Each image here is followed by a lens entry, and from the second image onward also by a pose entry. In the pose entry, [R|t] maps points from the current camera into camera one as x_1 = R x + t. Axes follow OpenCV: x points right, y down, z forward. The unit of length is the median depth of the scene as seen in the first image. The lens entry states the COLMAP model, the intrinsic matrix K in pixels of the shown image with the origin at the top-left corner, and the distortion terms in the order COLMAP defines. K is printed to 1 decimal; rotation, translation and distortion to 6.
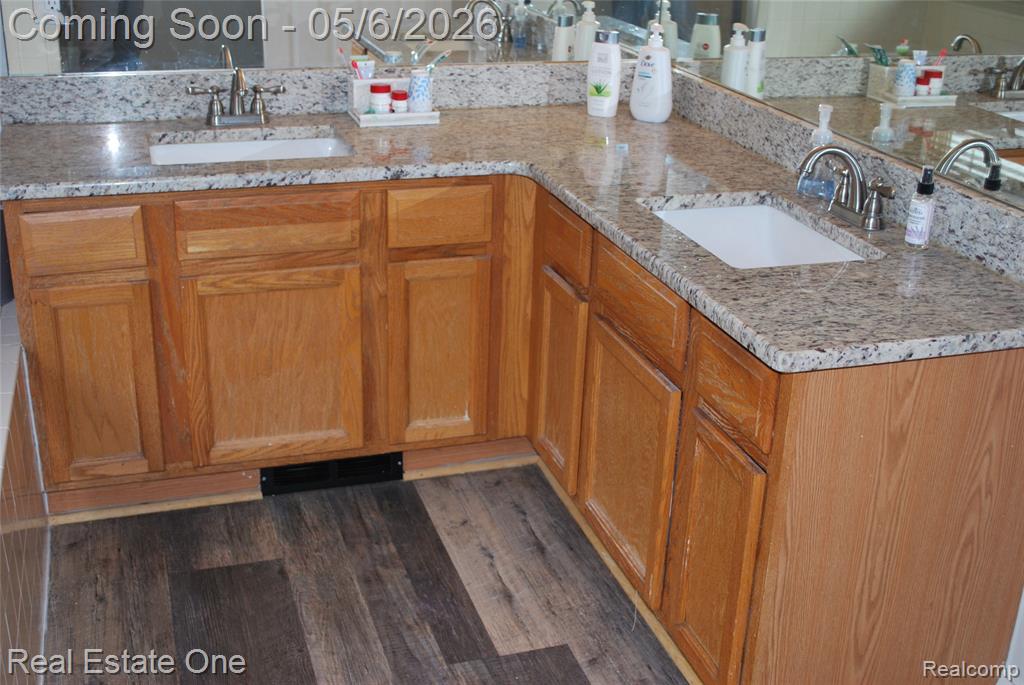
lens RADIAL K [[1189.8, 0, 509.1], [0, 1189.8, 344.0], [0, 0, 1]] dist [-0.056032, 0.000000]
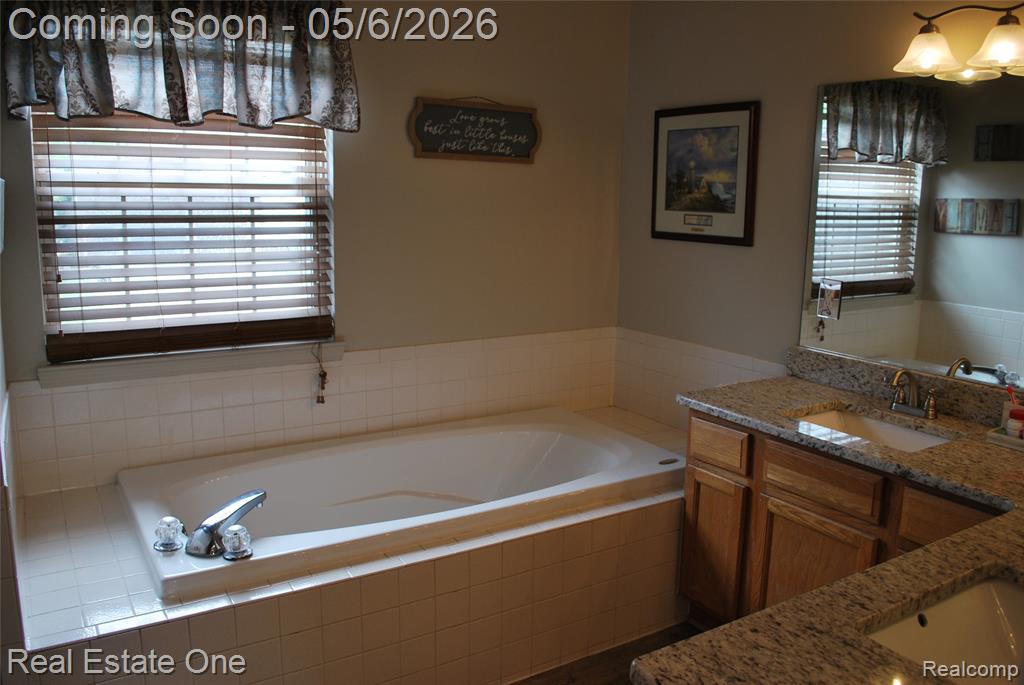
lens RADIAL K [[803.8, 0, 507.8], [0, 803.8, 339.8], [0, 0, 1]] dist [-0.077801, 0.002461]
pose [[0.251303, 0.149729, -0.956257, 0.513337], [-0.384173, 0.922239, 0.043442, -0.147405], [0.888402, 0.356451, 0.289283, 0.396033]]
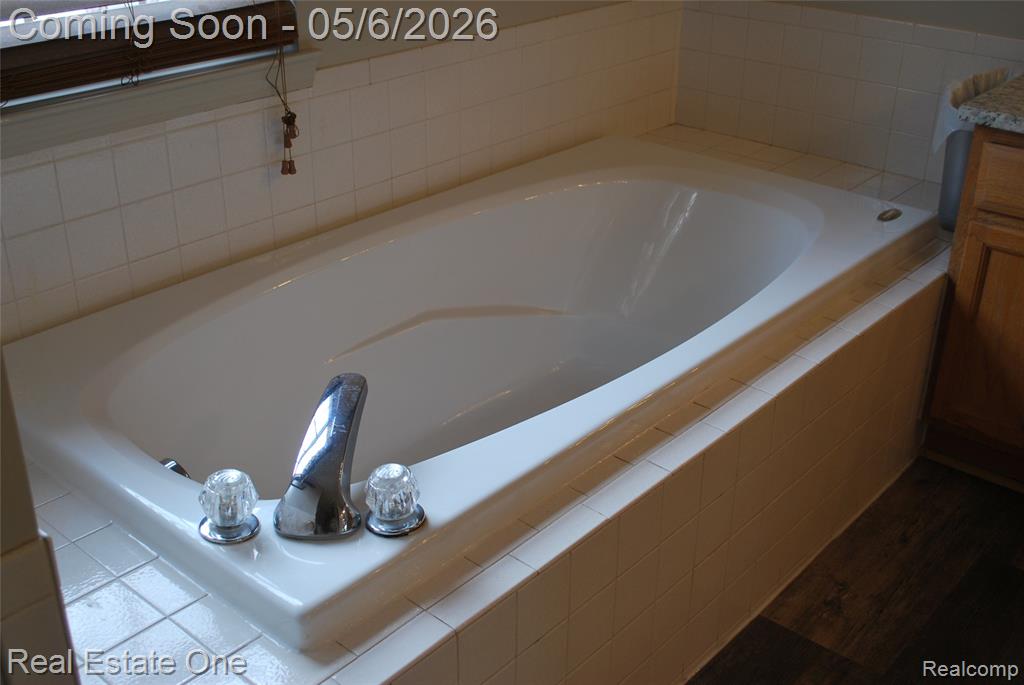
lens RADIAL K [[1116.5, 0, 515.3], [0, 1116.5, 336.7], [0, 0, 1]] dist [-0.028957, 0.000000]
pose [[0.524553, 0.360726, -0.771181, 0.131135], [-0.327954, 0.921517, 0.207974, -0.024179], [0.785678, 0.143819, 0.601686, 0.161261]]
